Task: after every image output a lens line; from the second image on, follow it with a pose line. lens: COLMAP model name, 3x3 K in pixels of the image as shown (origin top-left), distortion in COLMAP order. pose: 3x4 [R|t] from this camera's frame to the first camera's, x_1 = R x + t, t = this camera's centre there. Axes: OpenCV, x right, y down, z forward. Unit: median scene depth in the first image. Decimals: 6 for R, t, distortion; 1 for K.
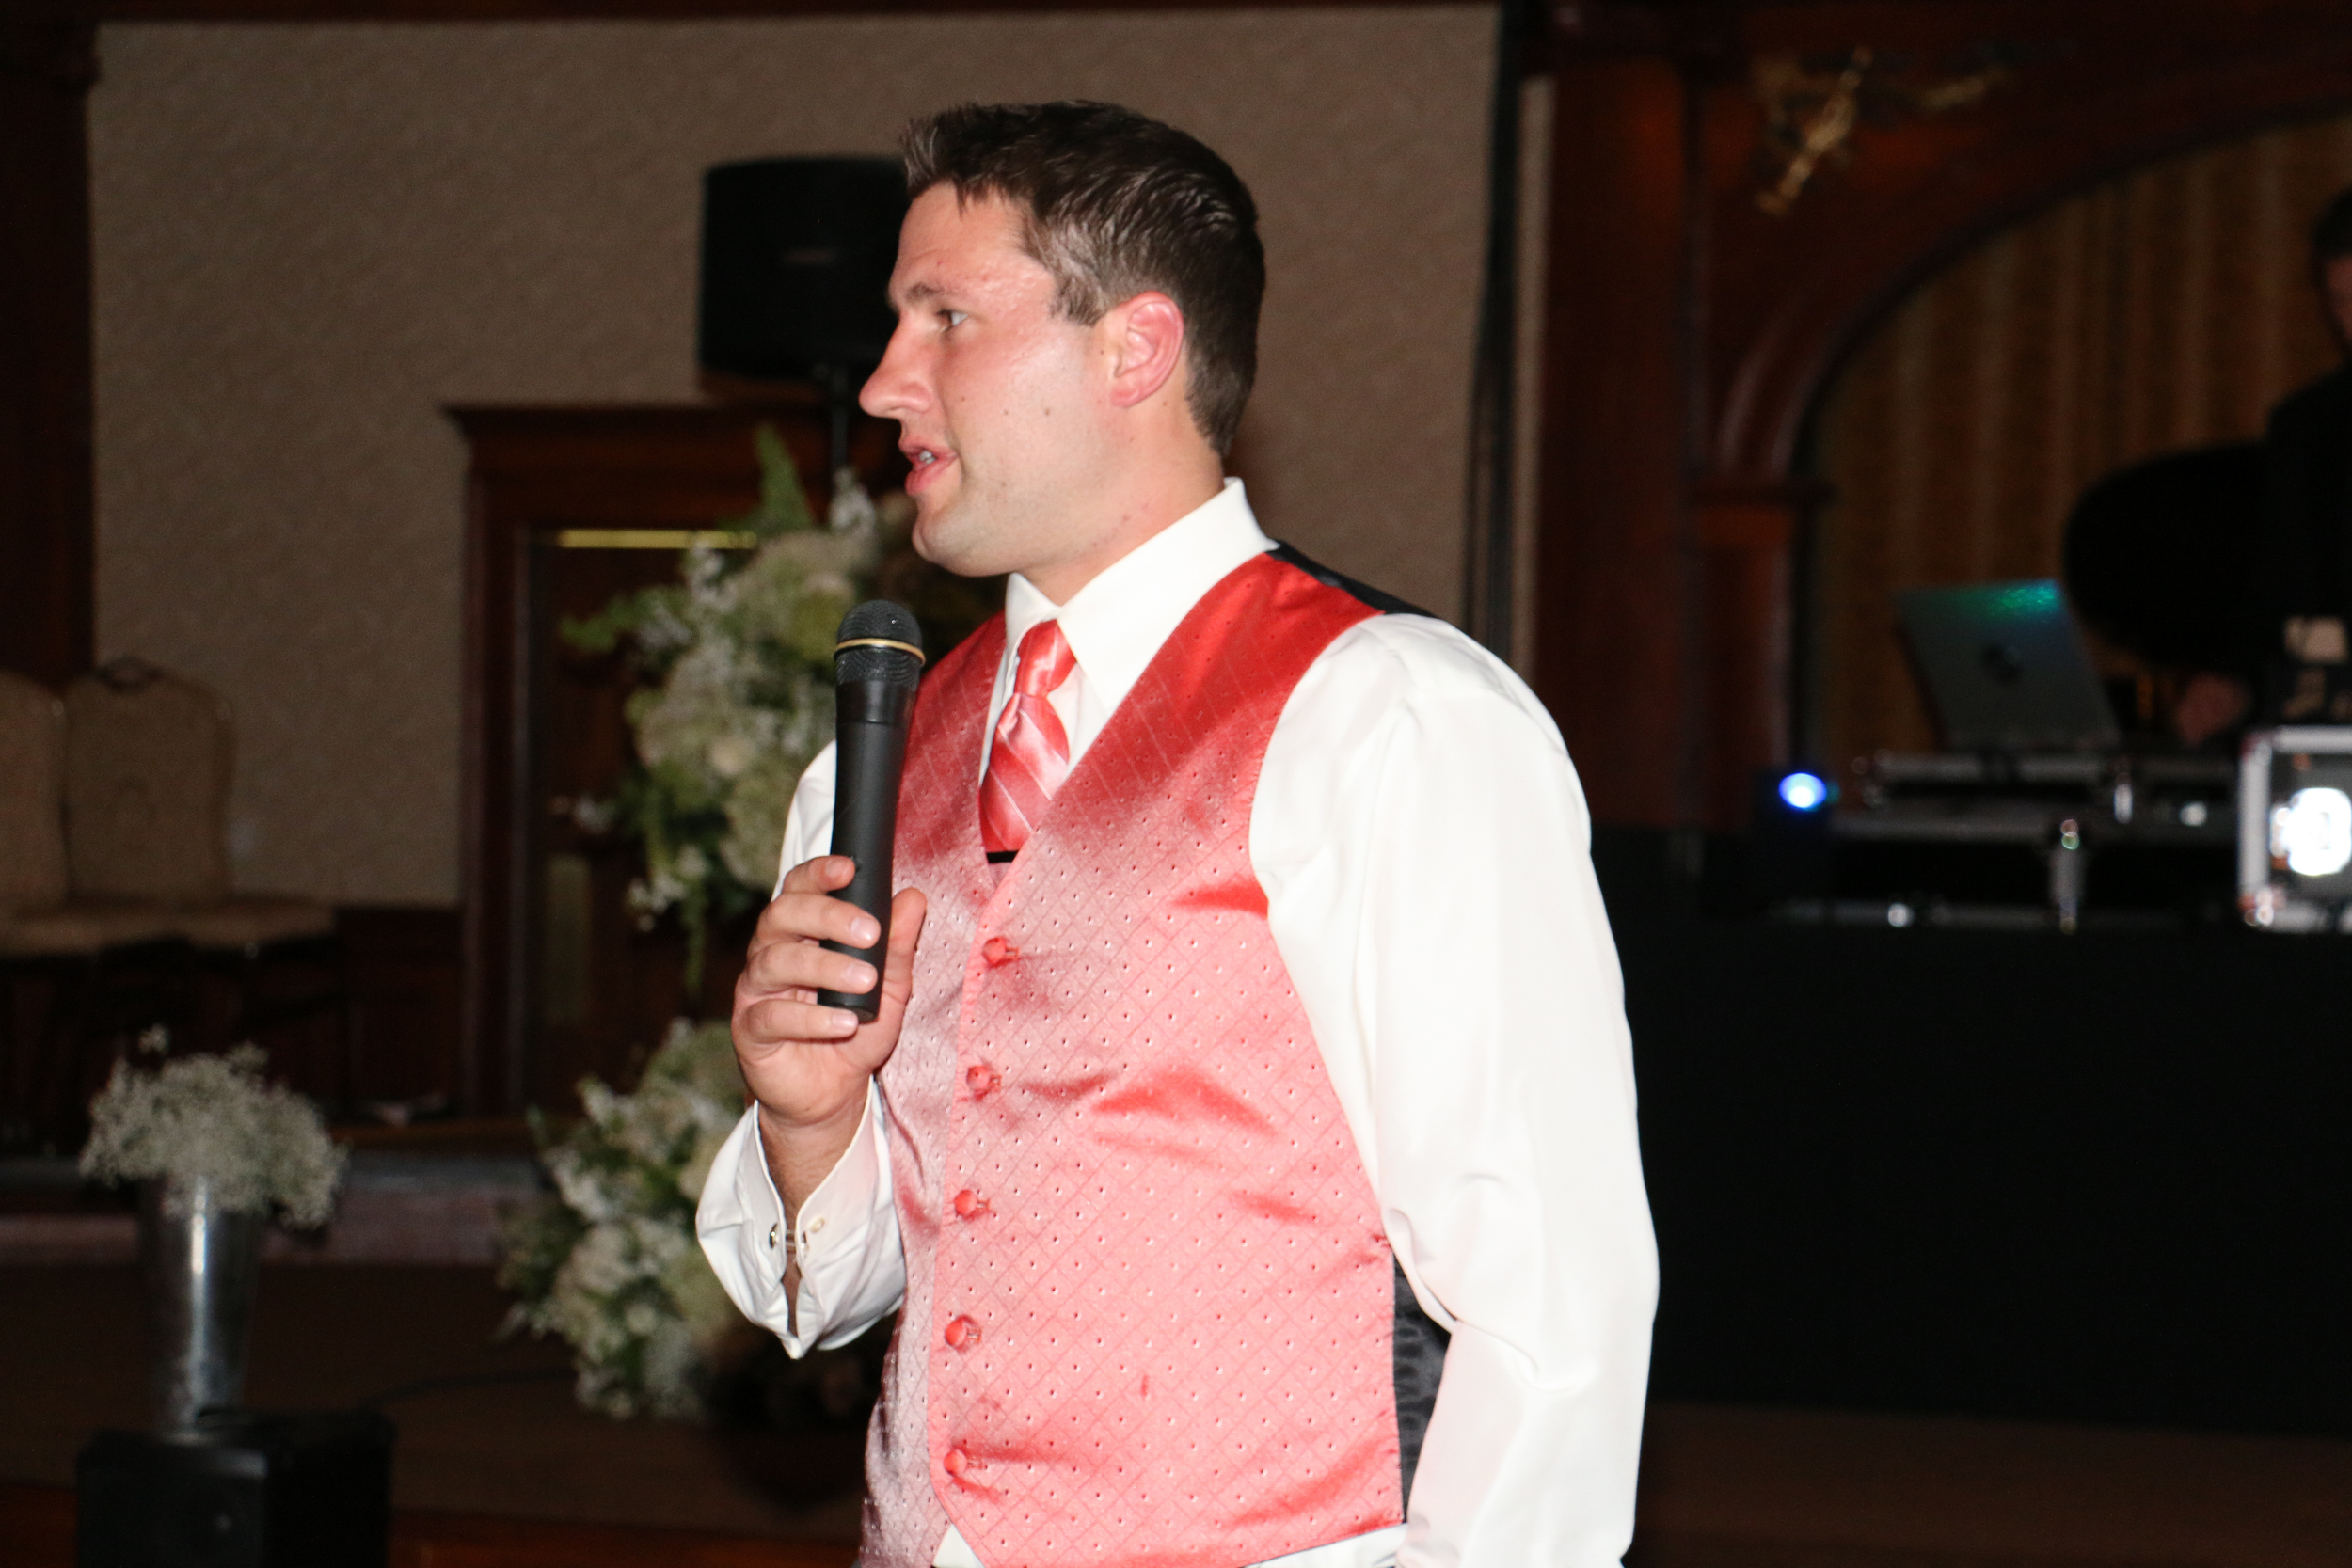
lens RADIAL K [[6078.8, 0, 1174.8], [0, 6078.8, 785.2], [0, 0, 1]] dist [0.671457, 0.000000]
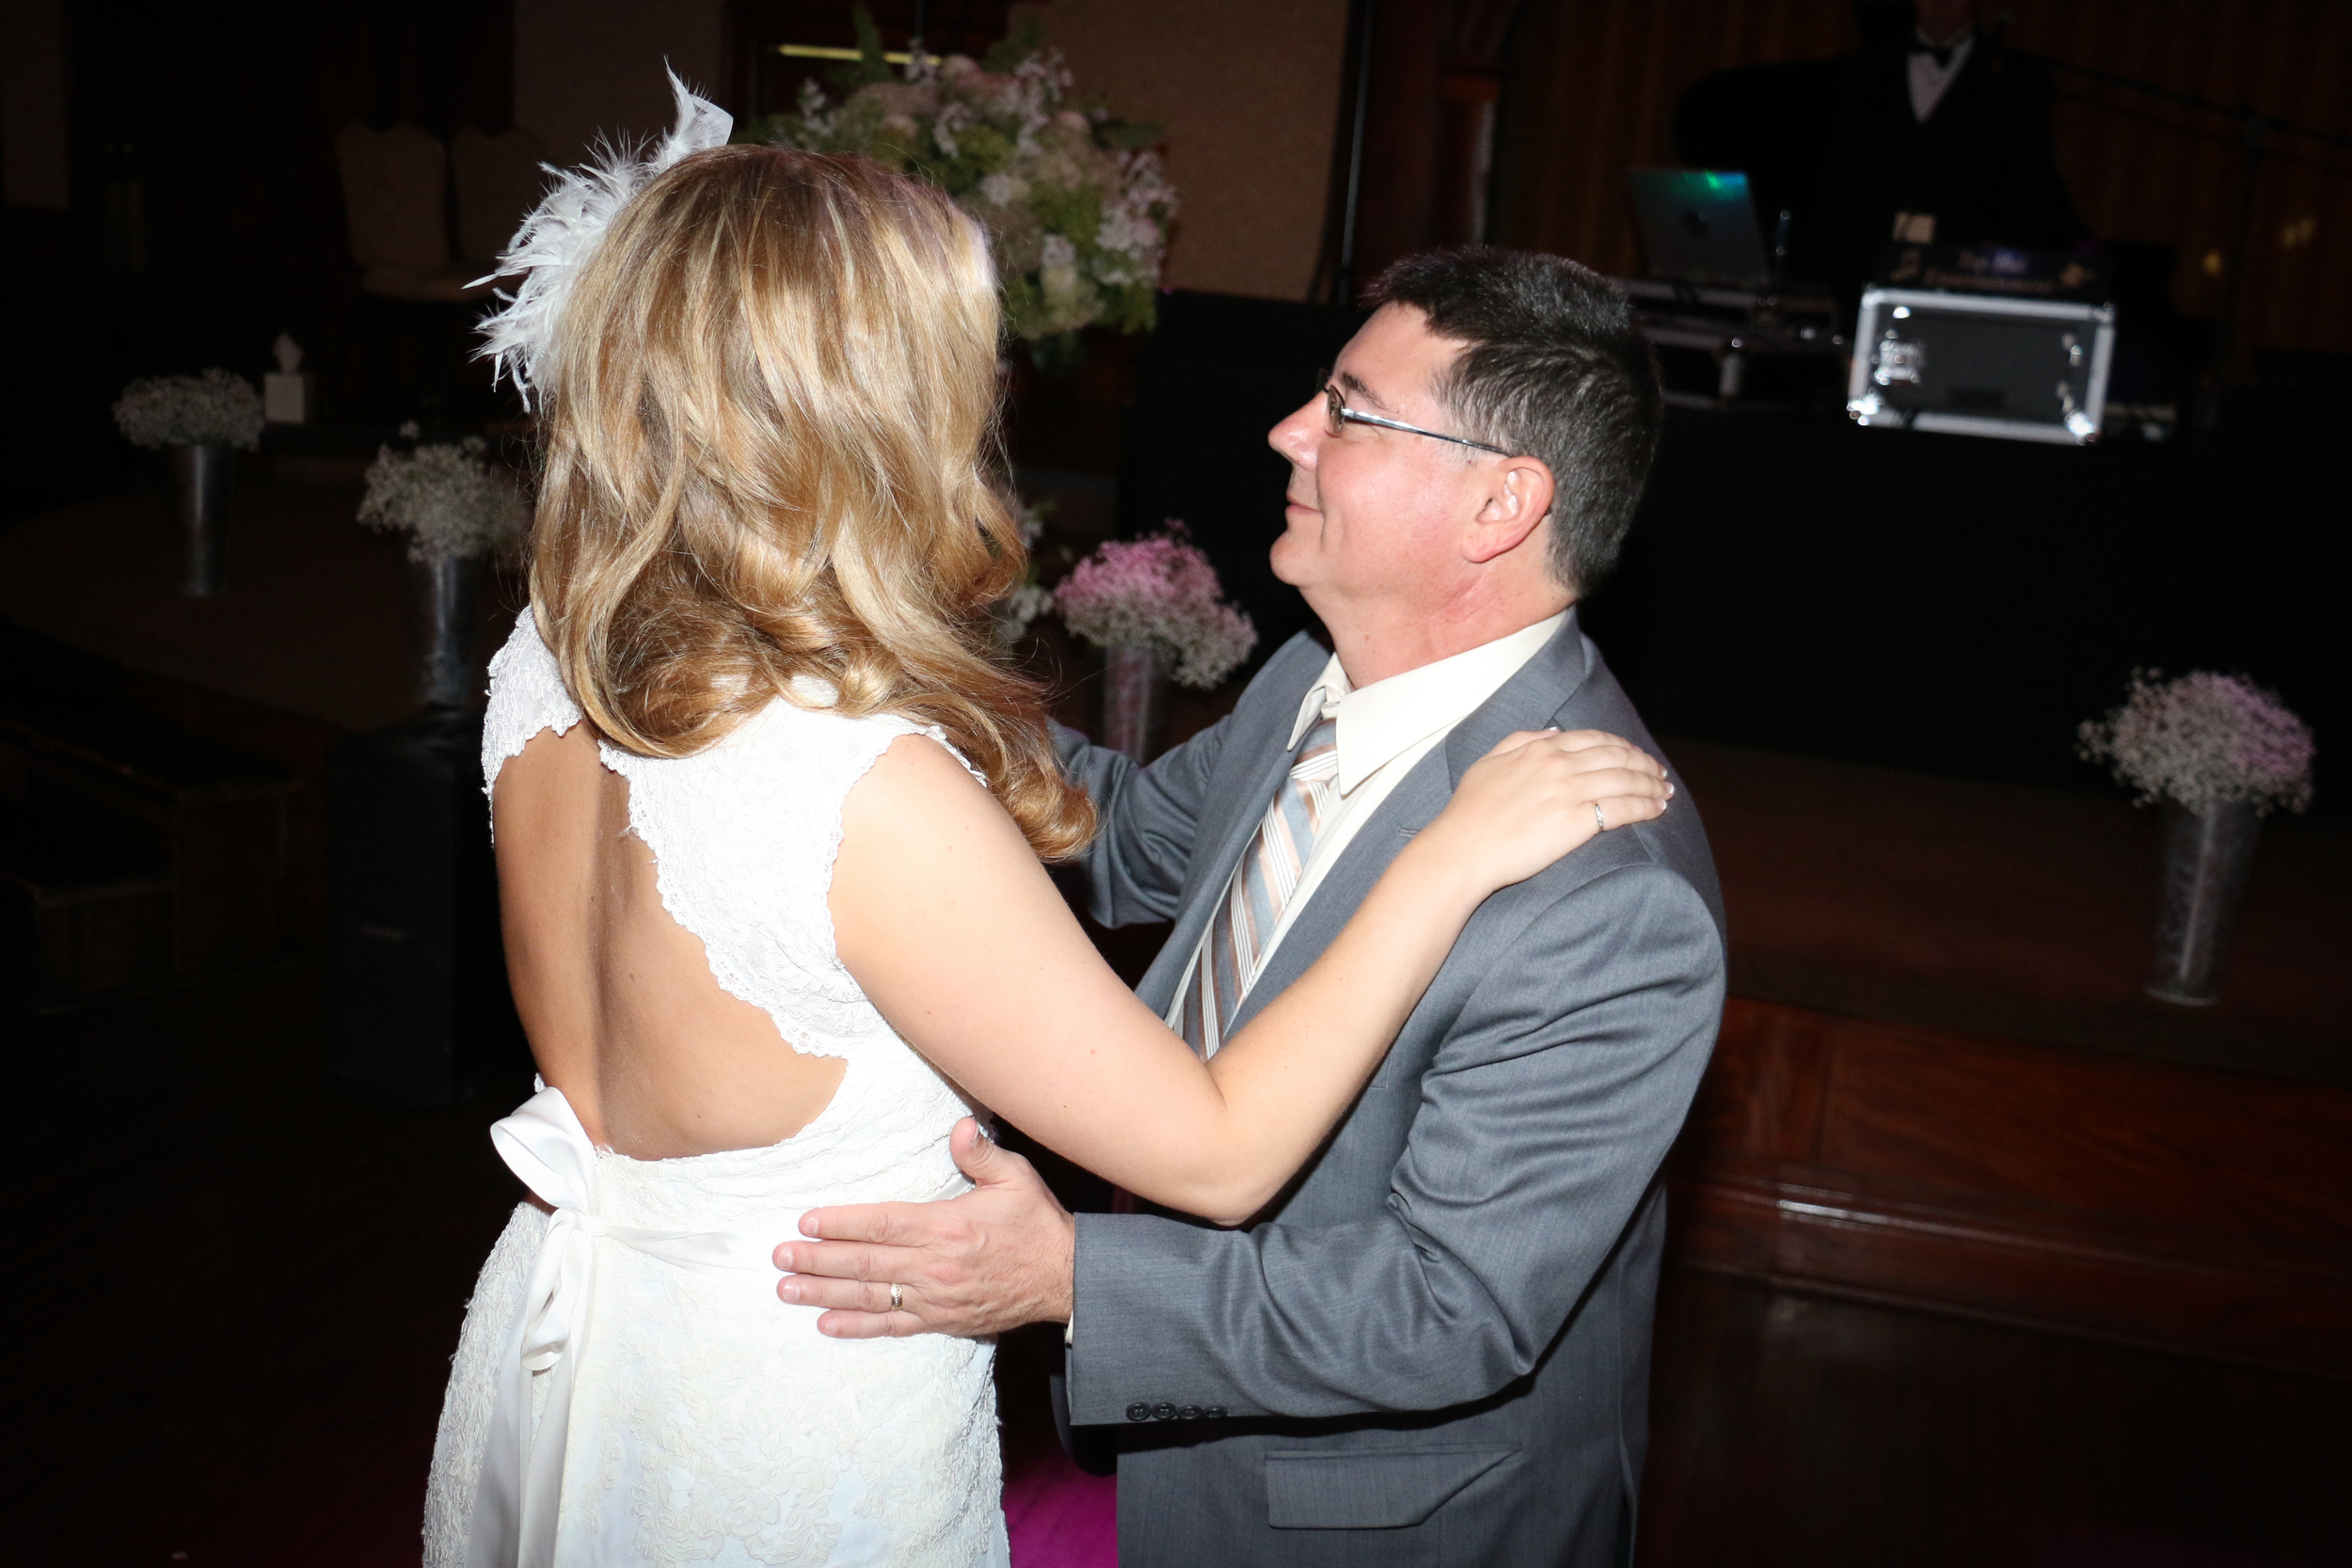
lens RADIAL K [[2633.5, 0, 1187.9], [0, 2633.5, 780.7], [0, 0, 1]] dist [-0.034270, 0.000000]
pose [[0.997622, 0.054476, 0.042224, -0.007715], [-0.062745, 0.971337, 0.229277, -0.028257], [-0.028524, -0.231381, 0.972445, 0.374491]]
